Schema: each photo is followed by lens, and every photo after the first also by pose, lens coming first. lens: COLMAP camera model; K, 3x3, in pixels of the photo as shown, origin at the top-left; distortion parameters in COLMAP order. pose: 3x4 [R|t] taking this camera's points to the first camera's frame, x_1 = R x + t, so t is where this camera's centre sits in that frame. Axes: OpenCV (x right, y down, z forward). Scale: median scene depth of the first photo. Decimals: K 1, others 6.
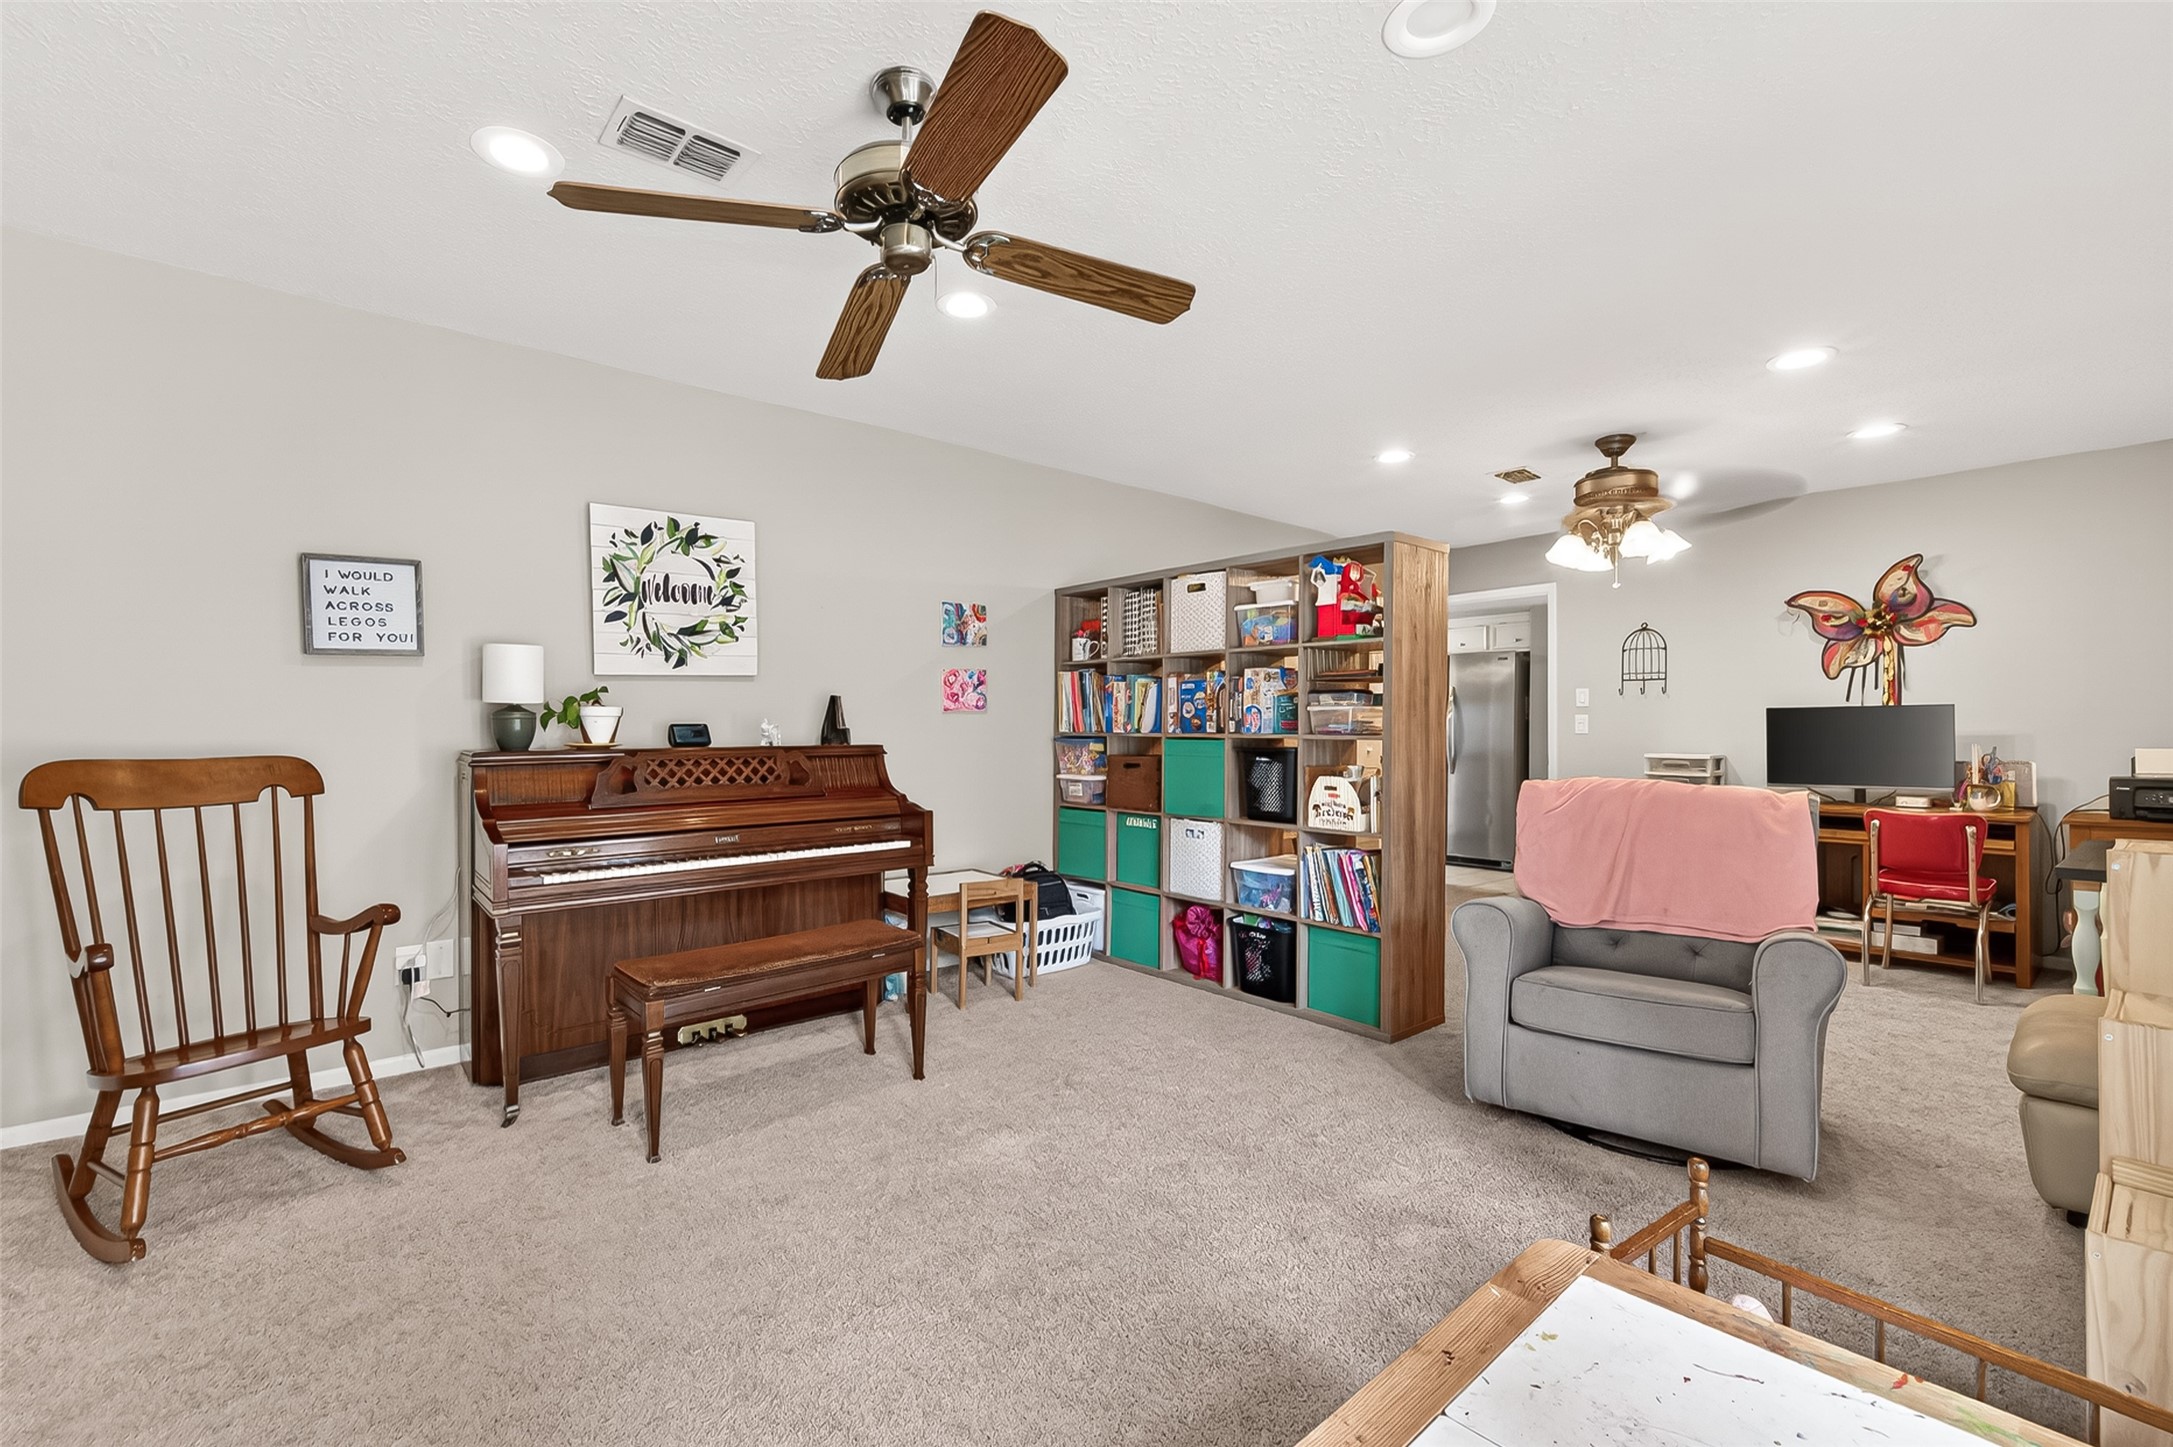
lens RADIAL K [[930.3, 0, 1018.9], [0, 930.3, 727.3], [0, 0, 1]] dist [0.008130, -0.001701]
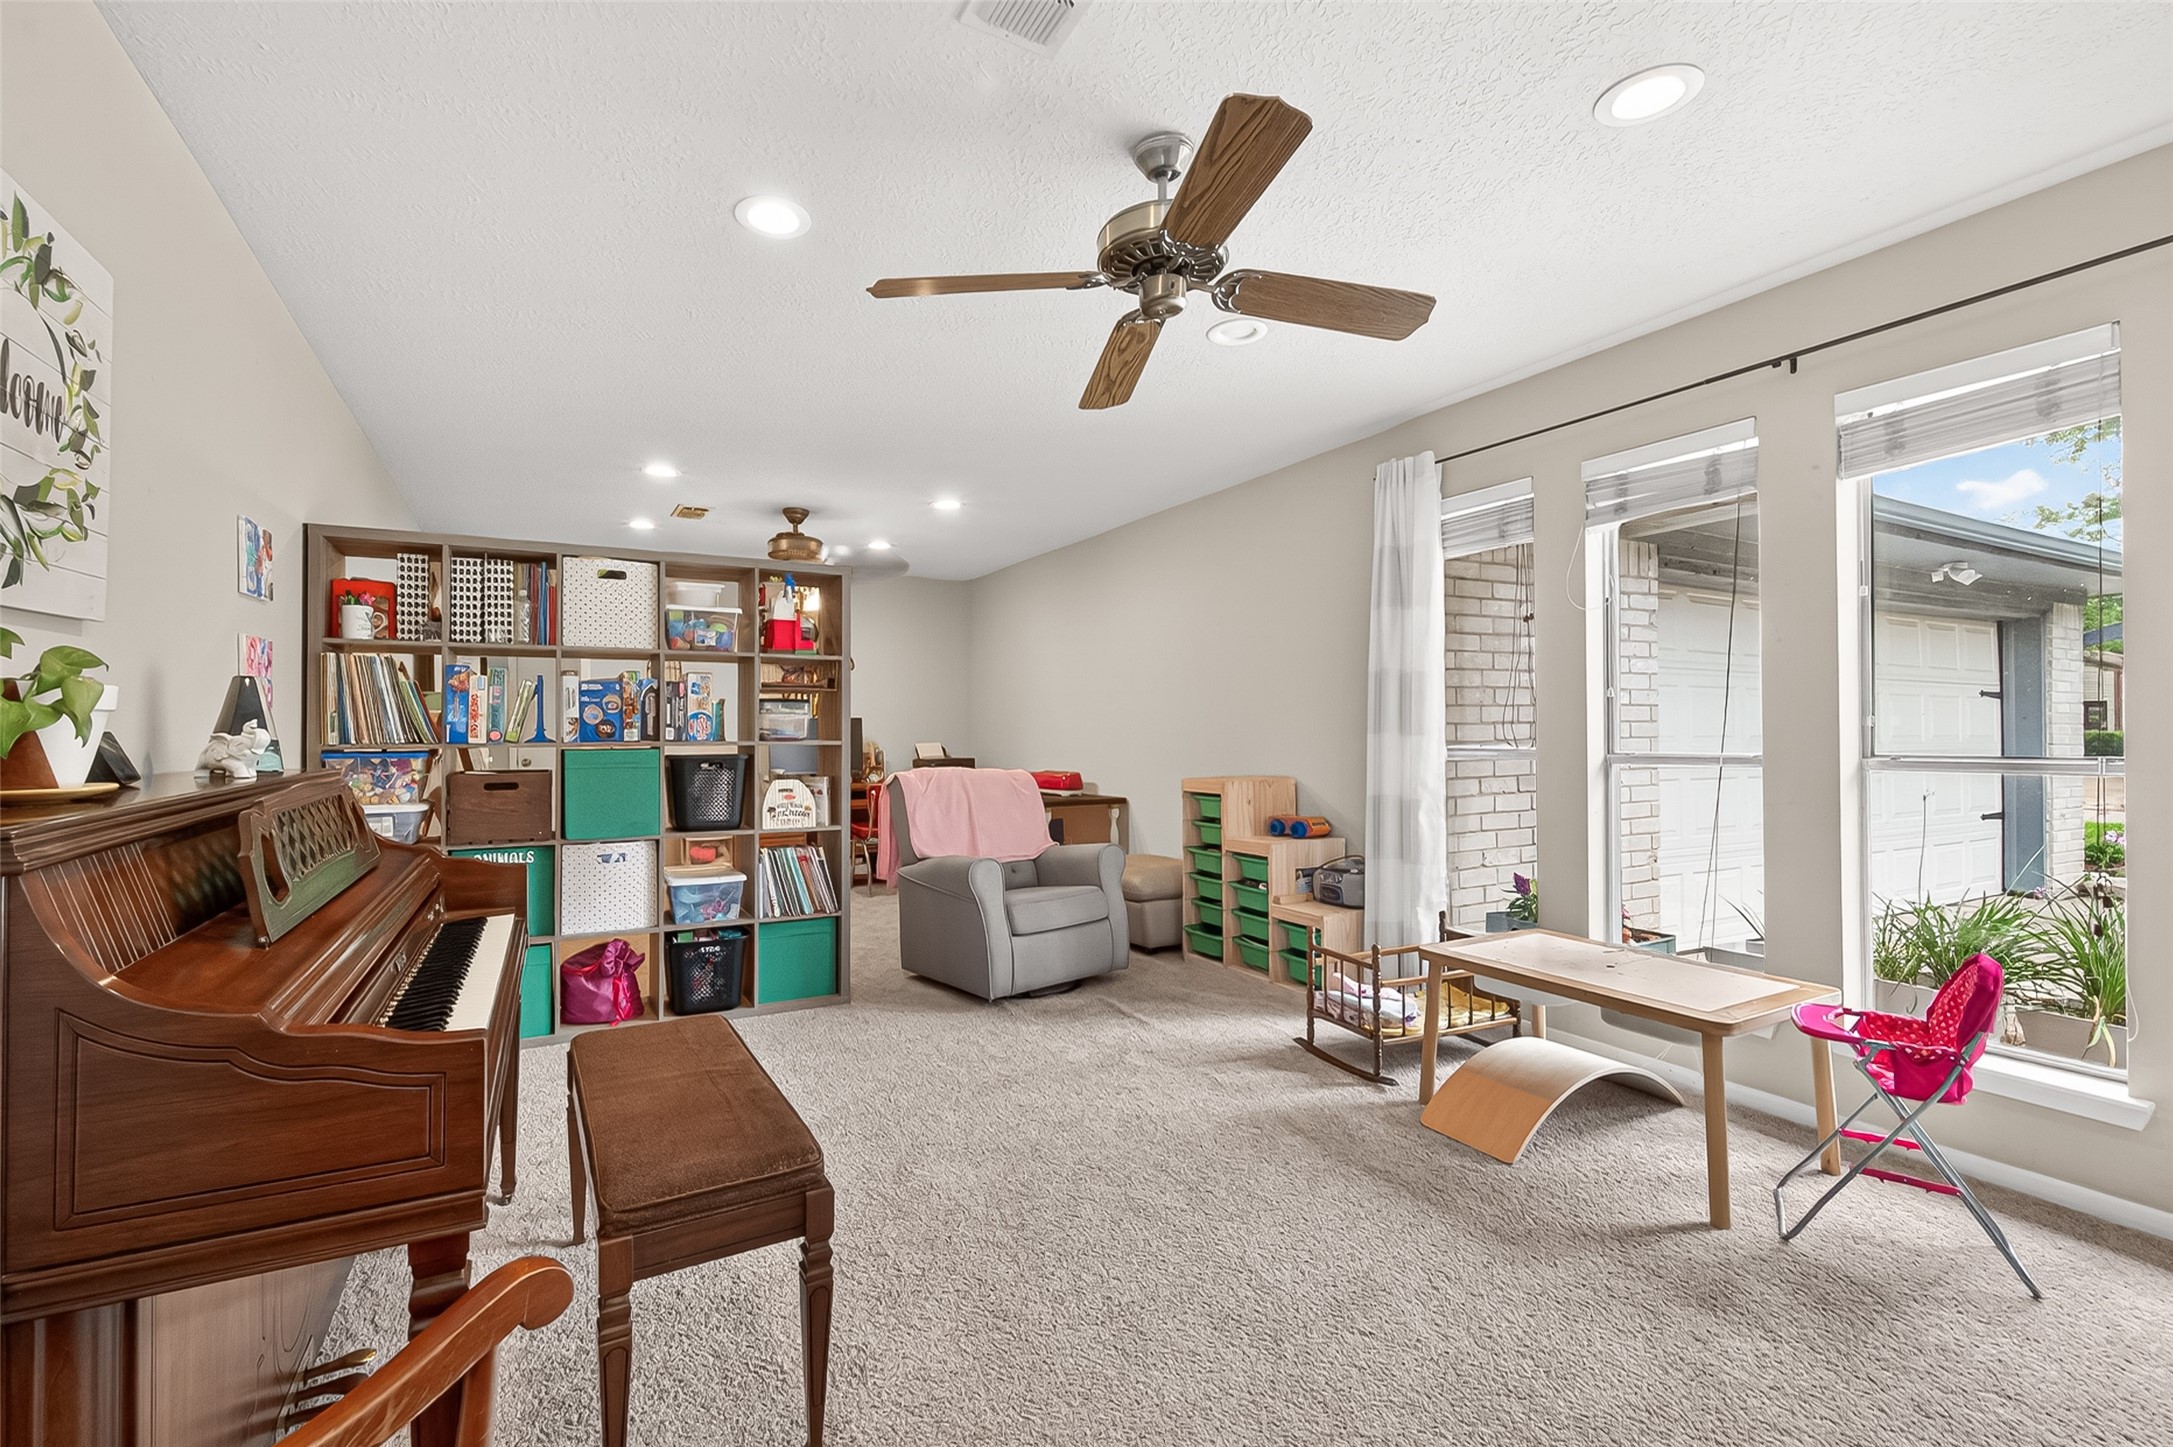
lens RADIAL K [[899.3, 0, 1070.1], [0, 899.3, 712.7], [0, 0, 1]] dist [-0.000434, -0.000316]
pose [[0.178443, 0.018223, 0.983782, -0.611067], [0.004750, 0.999801, -0.019381, -0.002922], [-0.983939, 0.008131, 0.178321, 0.471954]]
